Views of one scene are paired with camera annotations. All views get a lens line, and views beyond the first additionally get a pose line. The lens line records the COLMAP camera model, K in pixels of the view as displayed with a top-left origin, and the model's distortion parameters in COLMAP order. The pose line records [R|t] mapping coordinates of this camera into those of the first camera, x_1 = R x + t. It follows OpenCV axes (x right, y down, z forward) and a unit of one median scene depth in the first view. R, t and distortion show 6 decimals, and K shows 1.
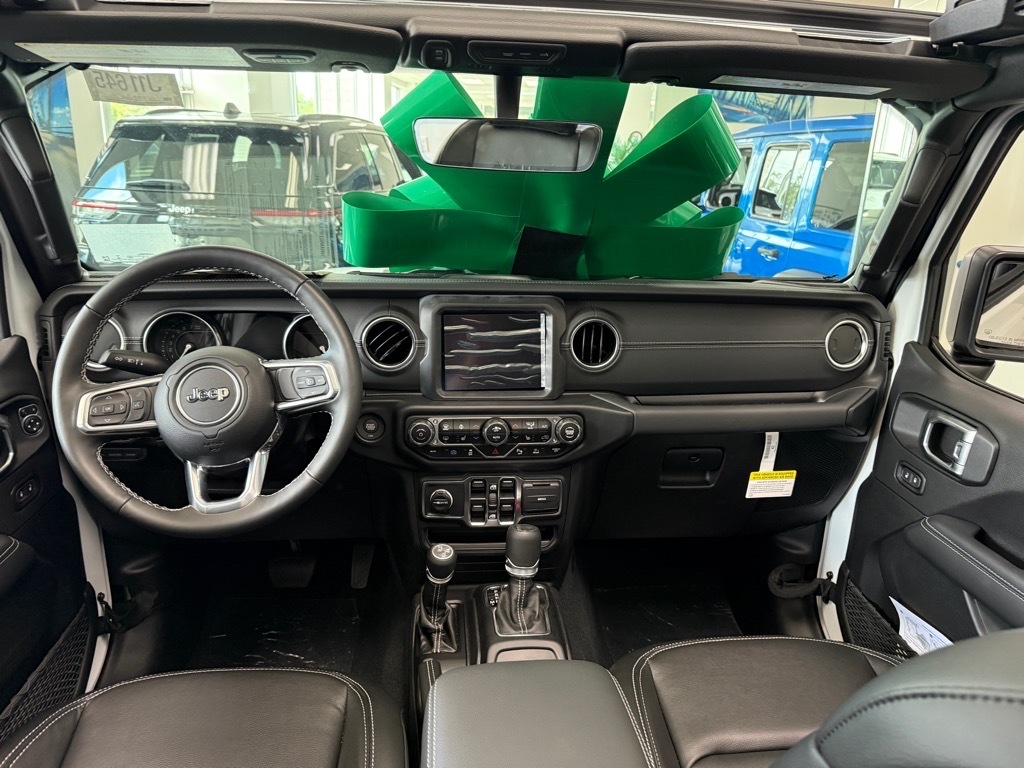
lens RADIAL K [[715.0, 0, 532.2], [0, 715.0, 390.0], [0, 0, 1]] dist [0.039454, -0.069602]
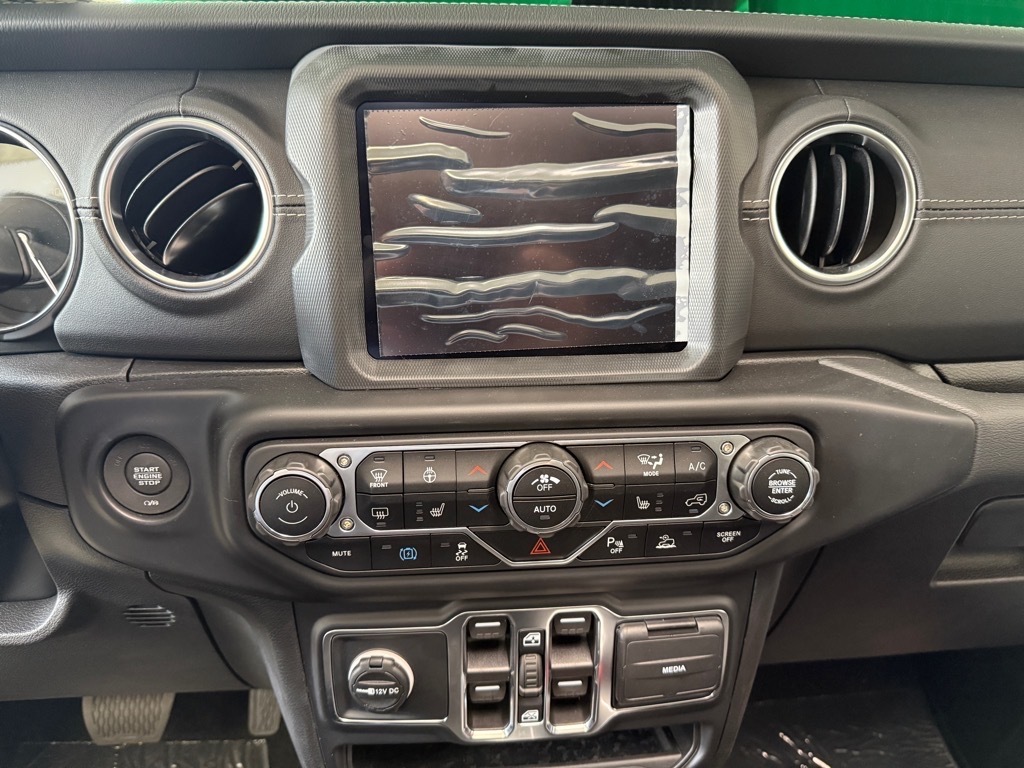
lens RADIAL K [[725.1, 0, 512.0], [0, 725.1, 384.0], [0, 0, 1]] dist [0.032911, -0.052738]
pose [[0.999242, -0.017182, -0.034928, -0.051490], [0.018440, 0.999181, 0.036028, 0.001858], [0.034281, -0.036645, 0.998740, 0.682450]]
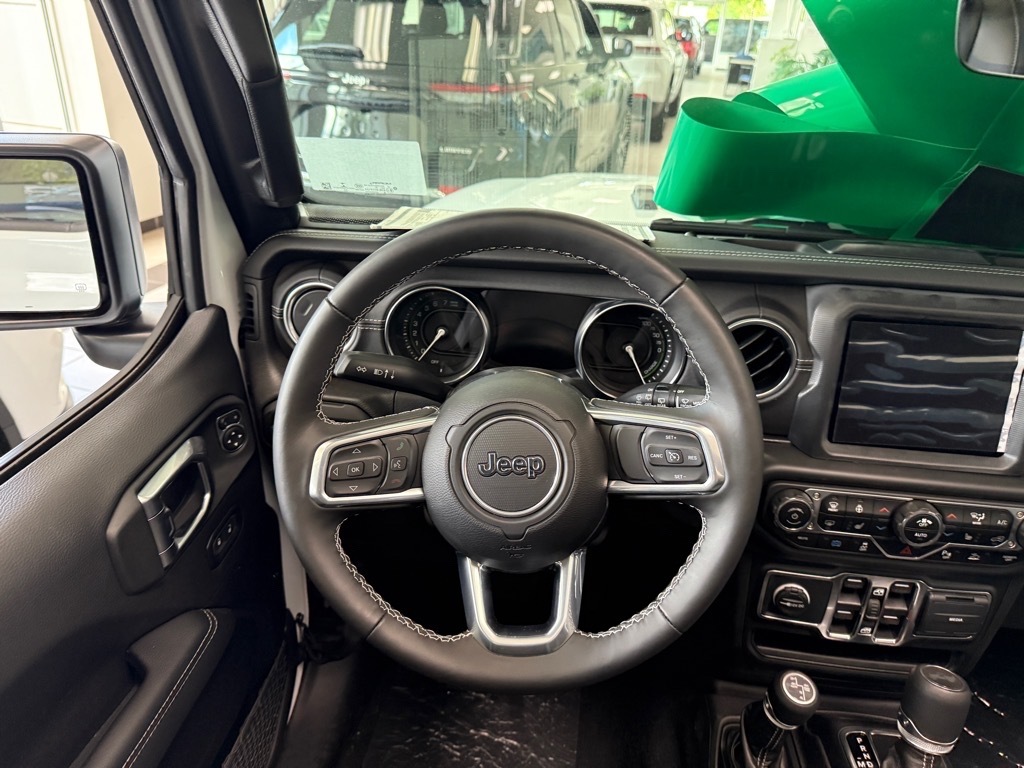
lens RADIAL K [[725.1, 0, 512.0], [0, 725.1, 384.0], [0, 0, 1]] dist [0.032911, -0.052738]
pose [[0.975643, 0.107168, -0.191406, -0.277879], [-0.077000, 0.984330, 0.158634, -0.127918], [0.205407, -0.140032, 0.968607, 0.345116]]
